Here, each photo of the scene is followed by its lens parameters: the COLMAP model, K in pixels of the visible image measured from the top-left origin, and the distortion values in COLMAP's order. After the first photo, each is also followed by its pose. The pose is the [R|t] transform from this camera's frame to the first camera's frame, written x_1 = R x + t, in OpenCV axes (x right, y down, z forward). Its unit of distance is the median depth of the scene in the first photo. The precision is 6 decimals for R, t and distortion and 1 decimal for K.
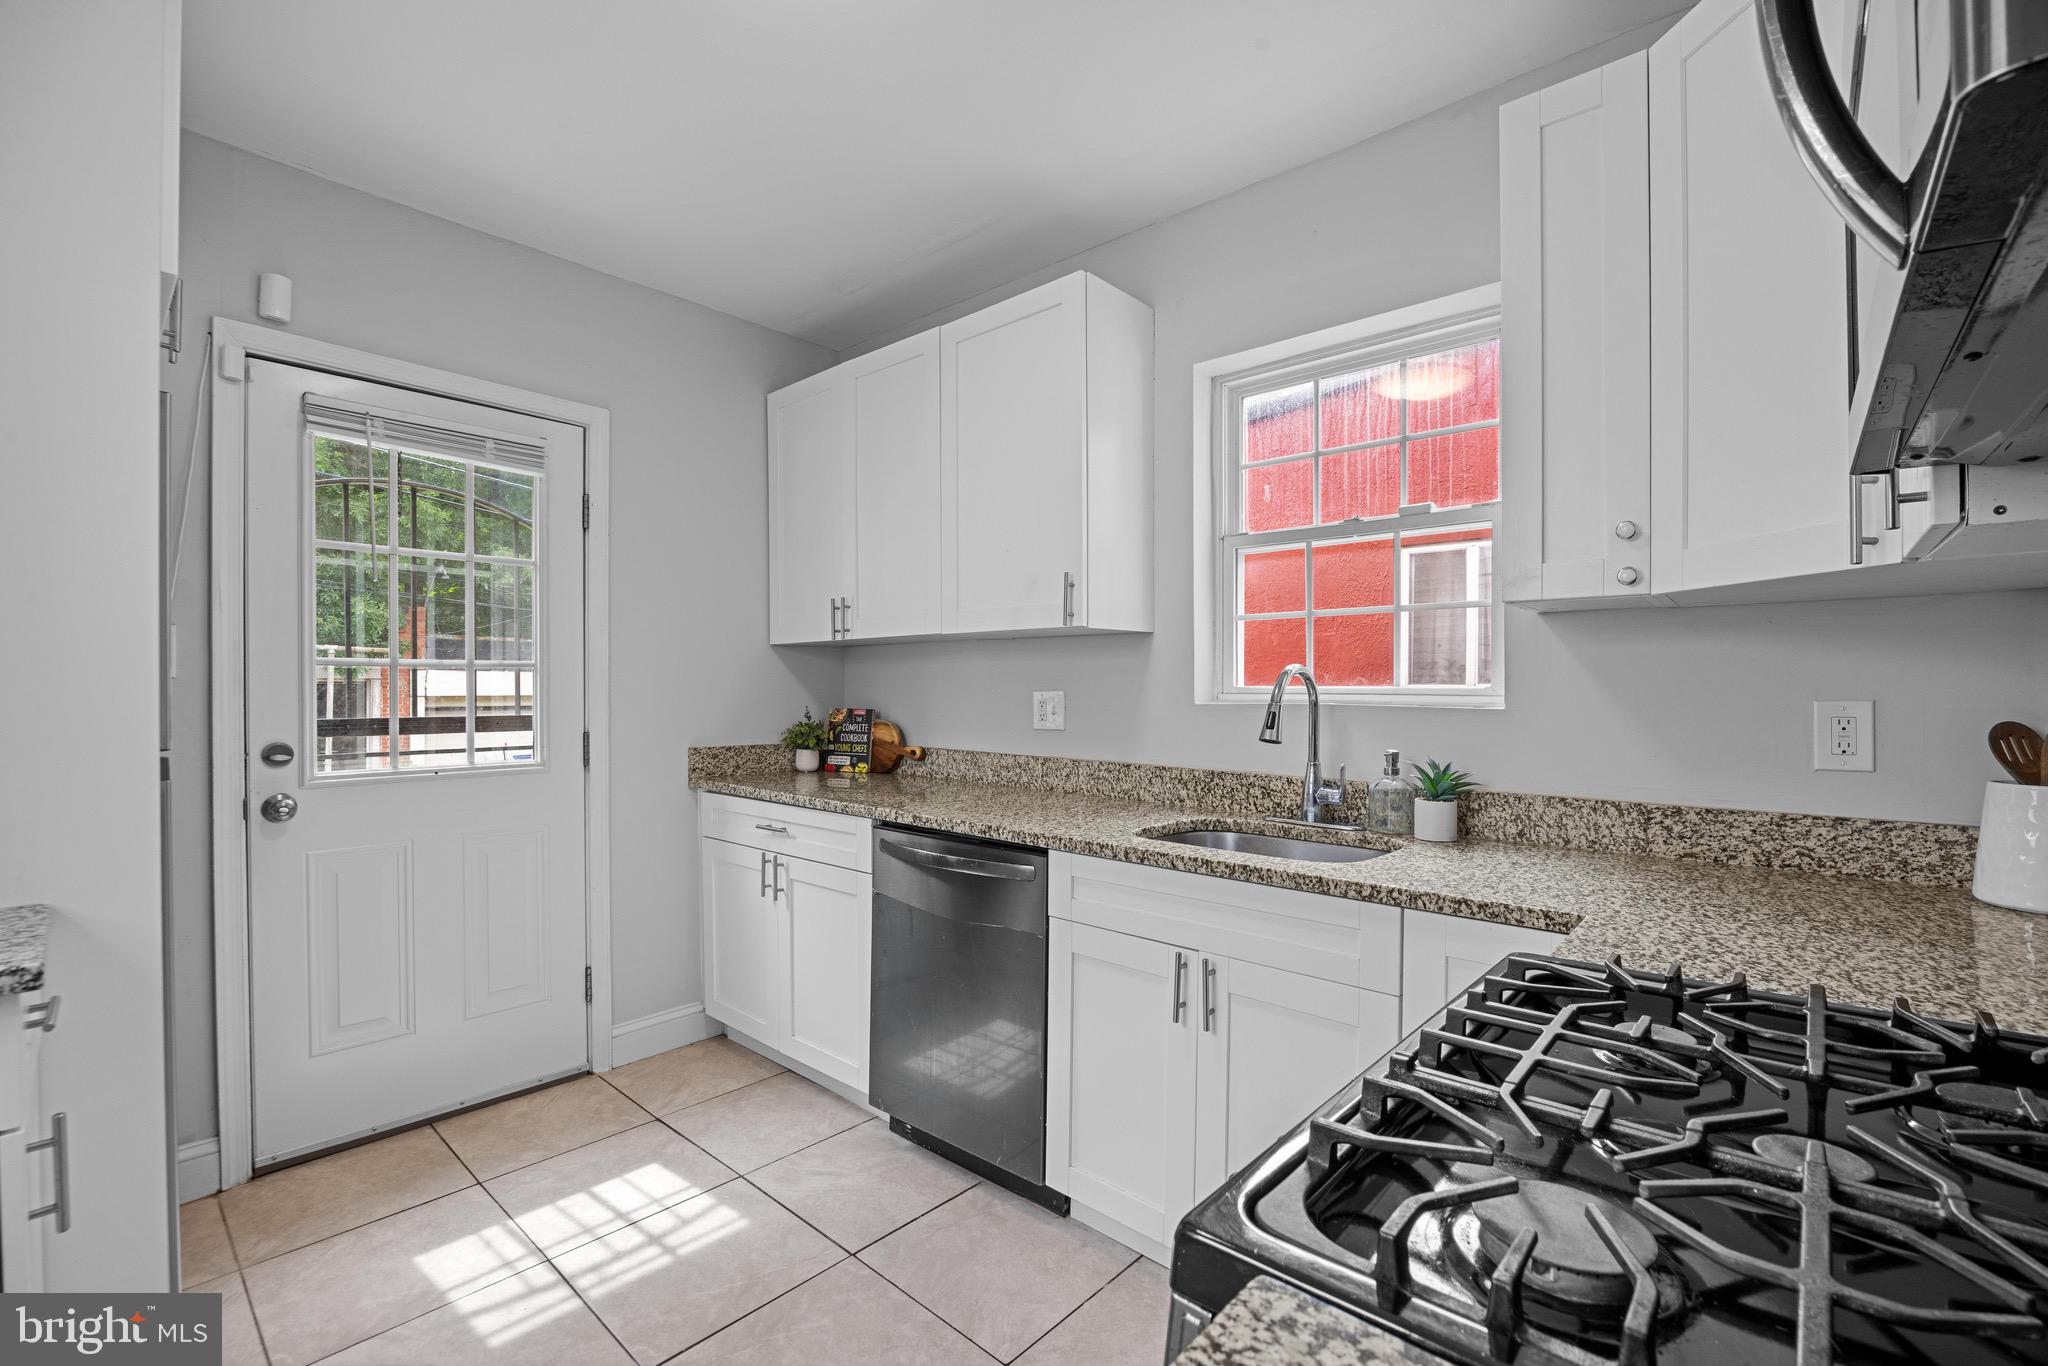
lens RADIAL K [[878.9, 0, 1018.3], [0, 878.9, 697.8], [0, 0, 1]] dist [-0.017258, 0.002215]
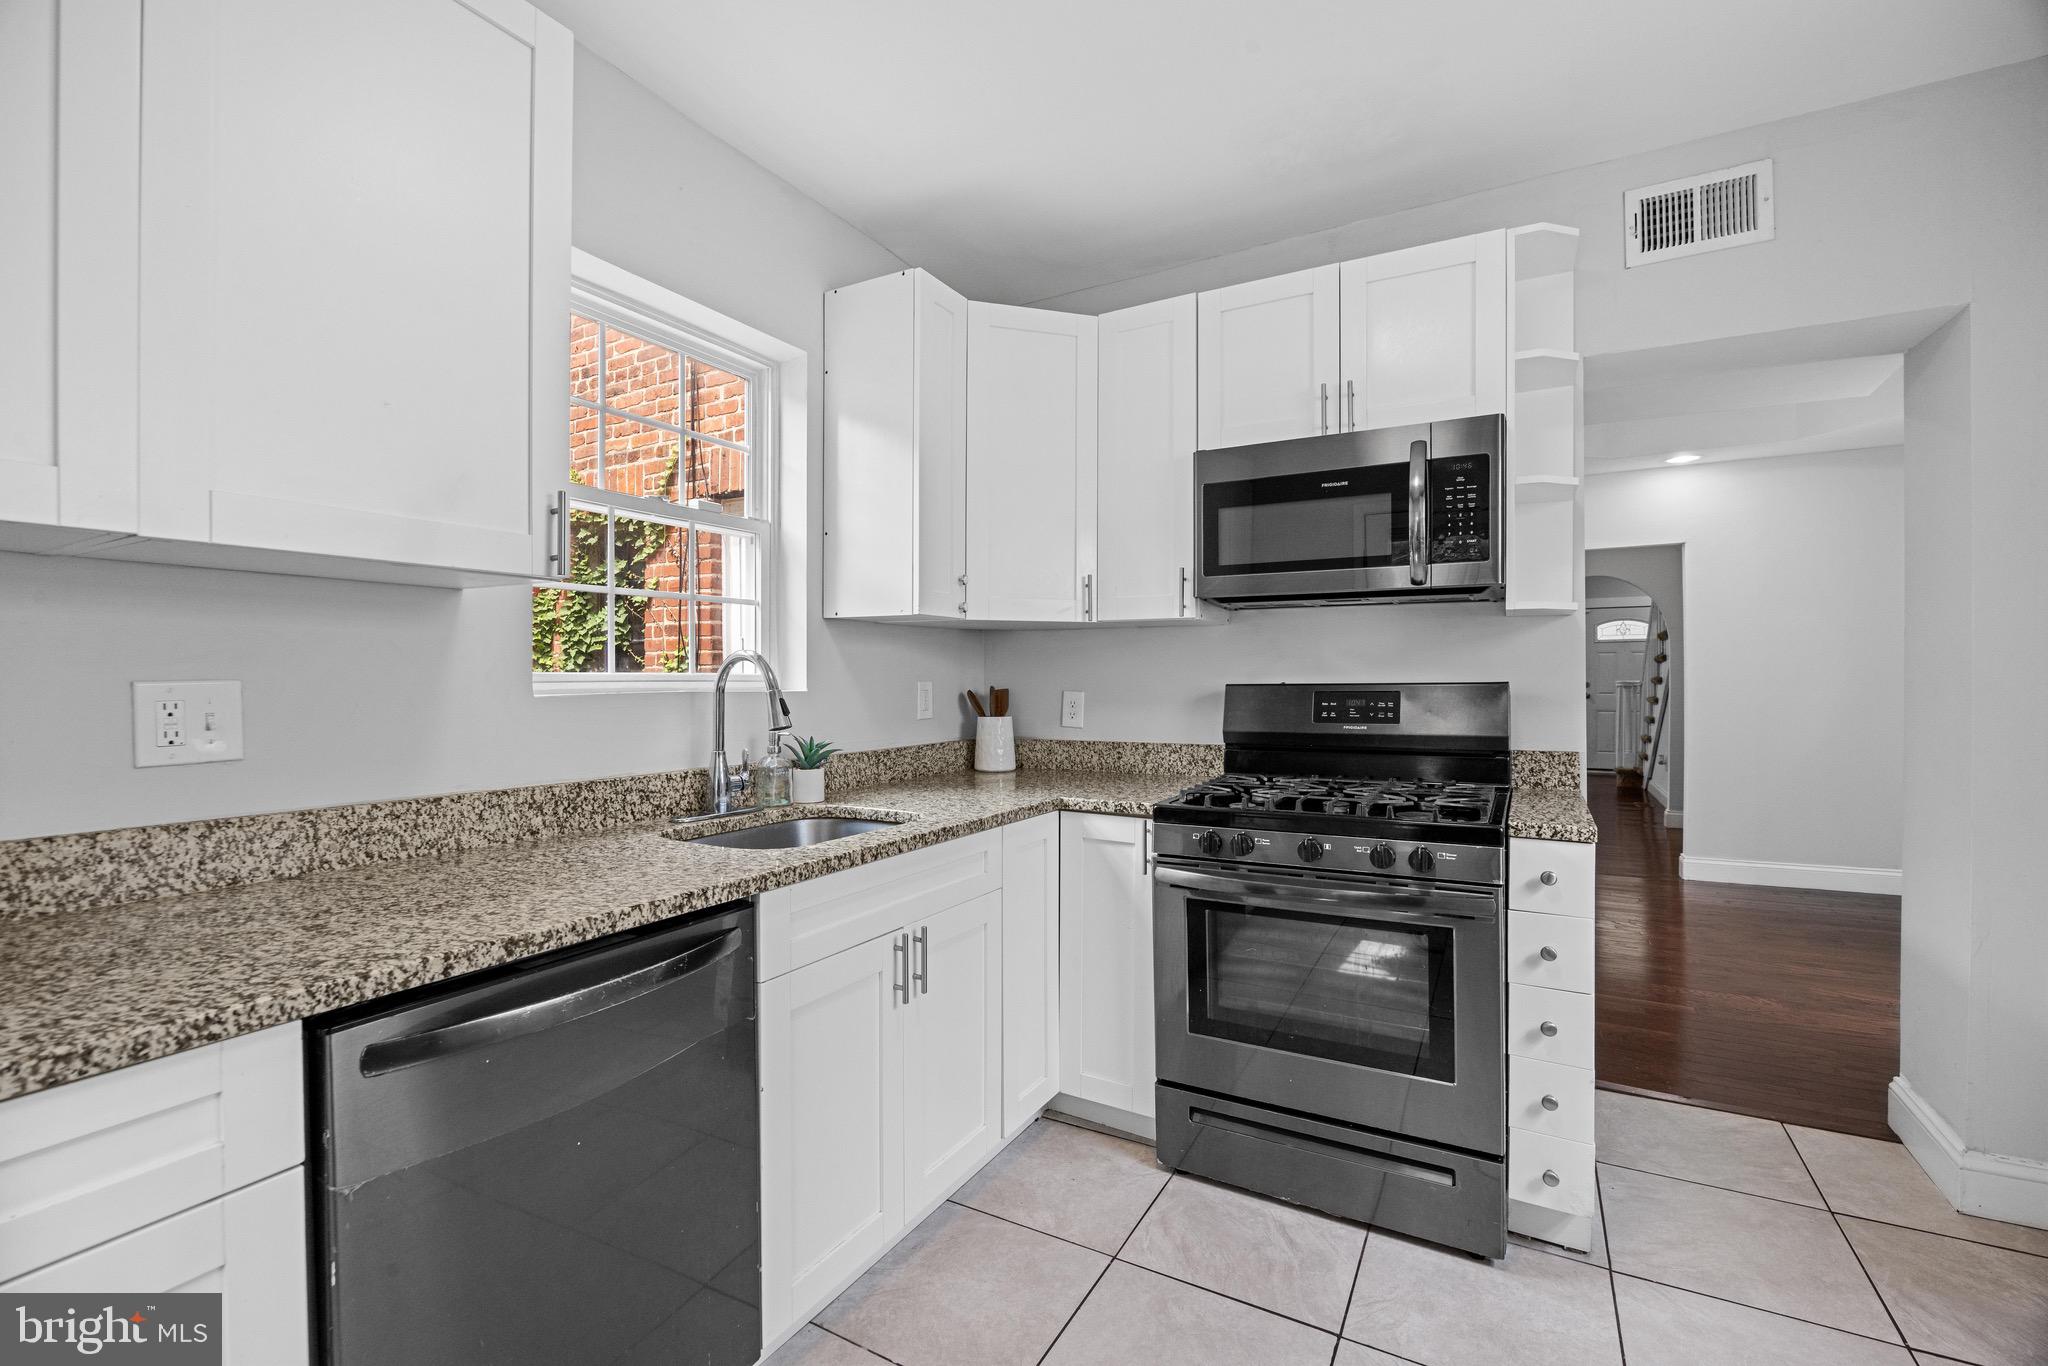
lens RADIAL K [[878.9, 0, 1015.5], [0, 878.9, 682.8], [0, 0, 1]] dist [-0.017258, 0.002215]
pose [[-0.208833, -0.007376, 0.977923, -0.620092], [0.014052, 0.999846, 0.010542, -0.007209], [-0.977850, 0.015943, -0.208697, 0.799681]]
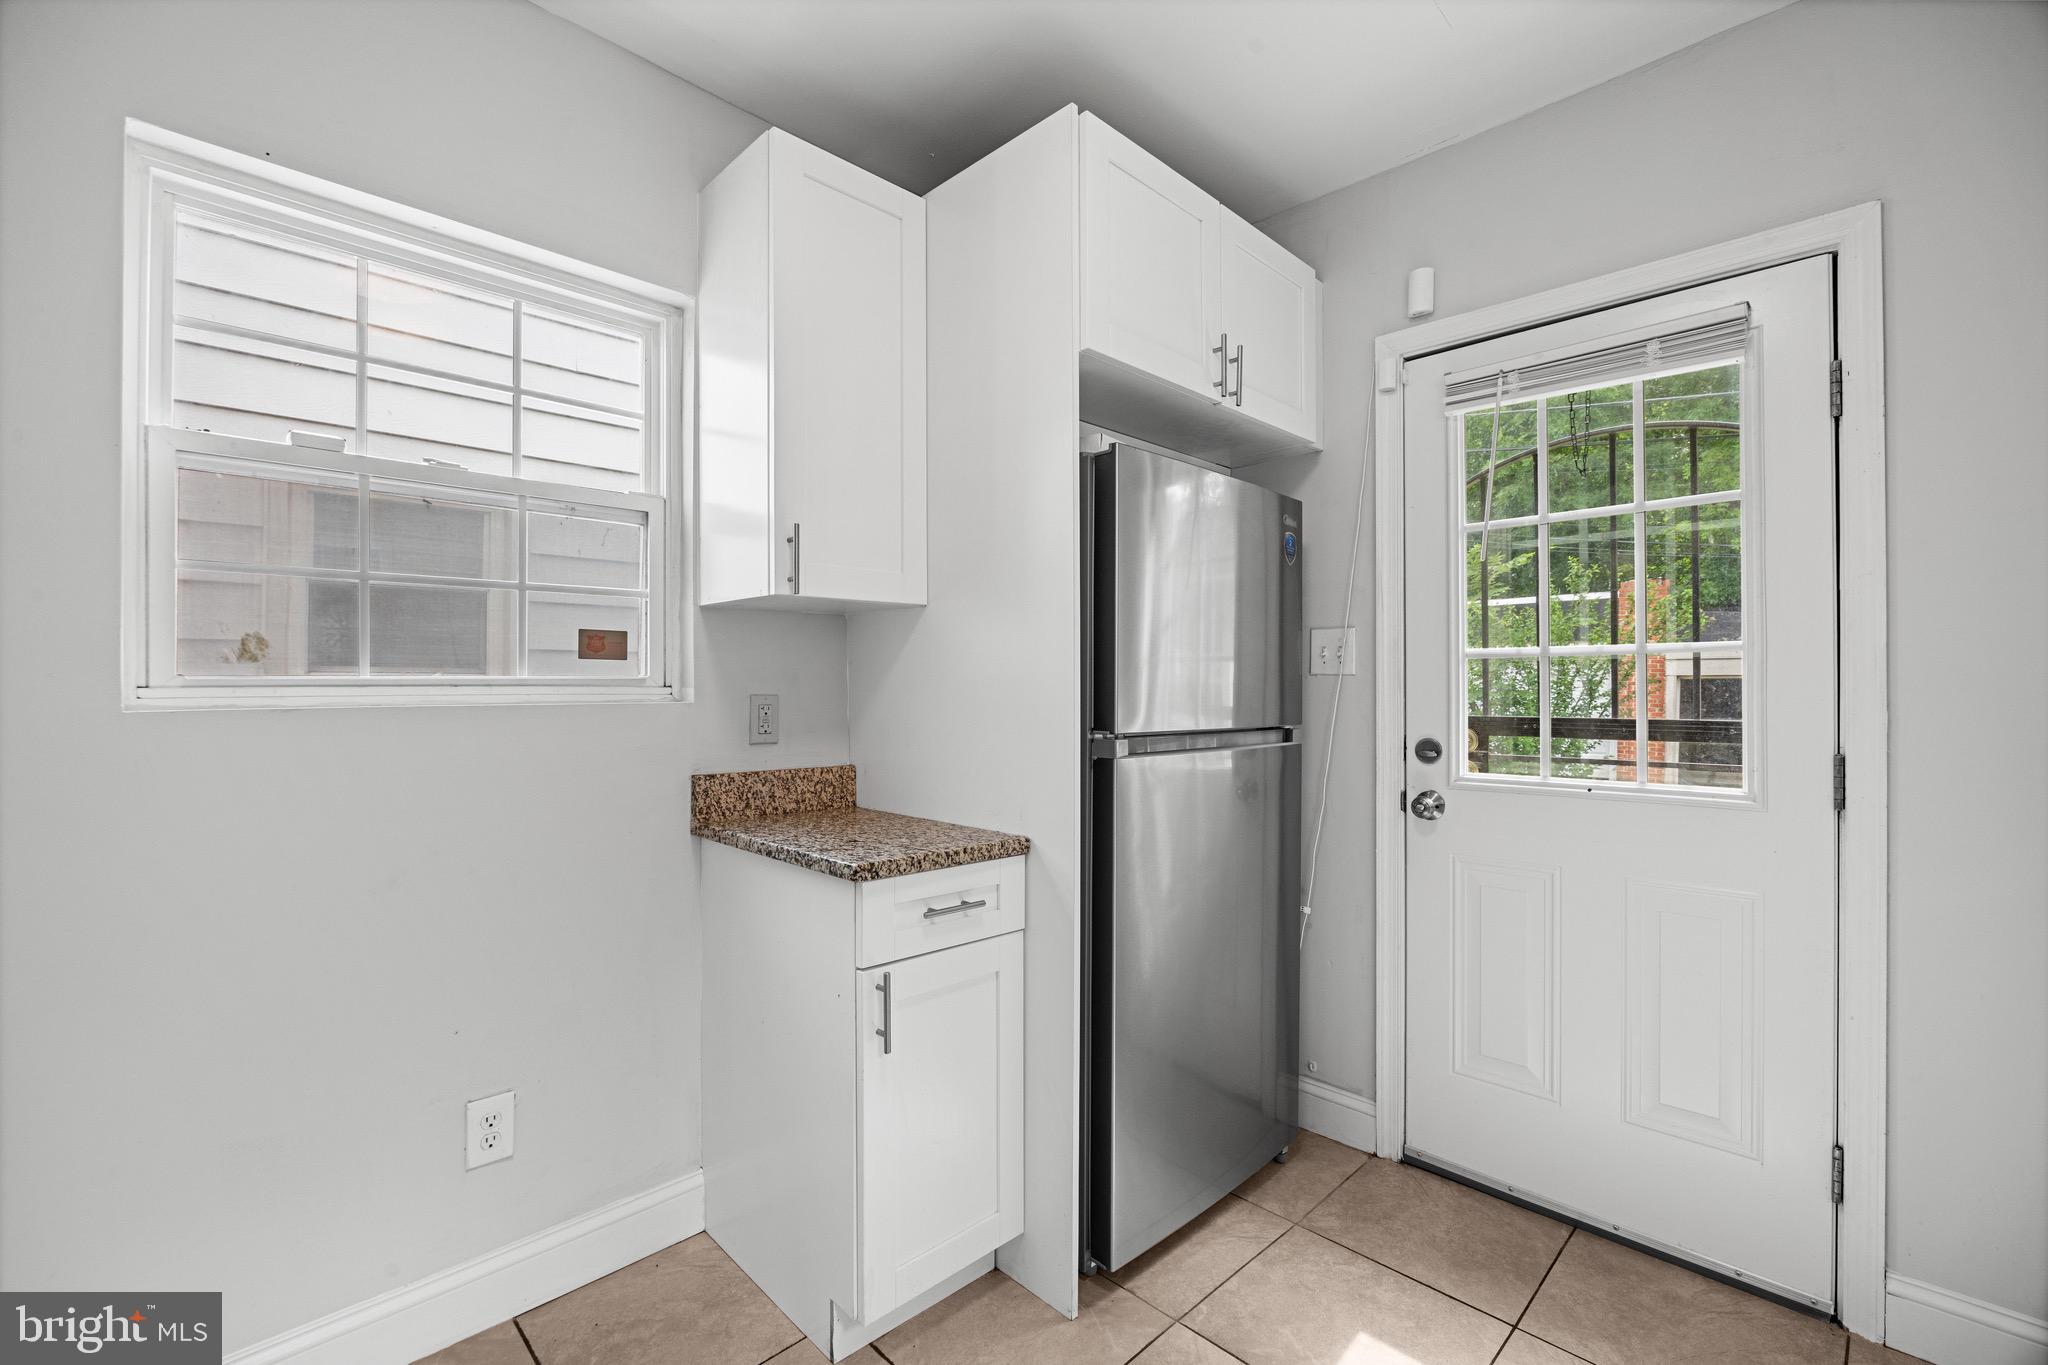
lens RADIAL K [[878.9, 0, 1028.7], [0, 878.9, 685.5], [0, 0, 1]] dist [-0.017258, 0.002215]
pose [[-0.053714, -0.002050, -0.998554, 0.160013], [-0.009585, 0.999953, -0.001538, -0.002553], [0.998510, 0.009489, -0.053731, 0.570814]]
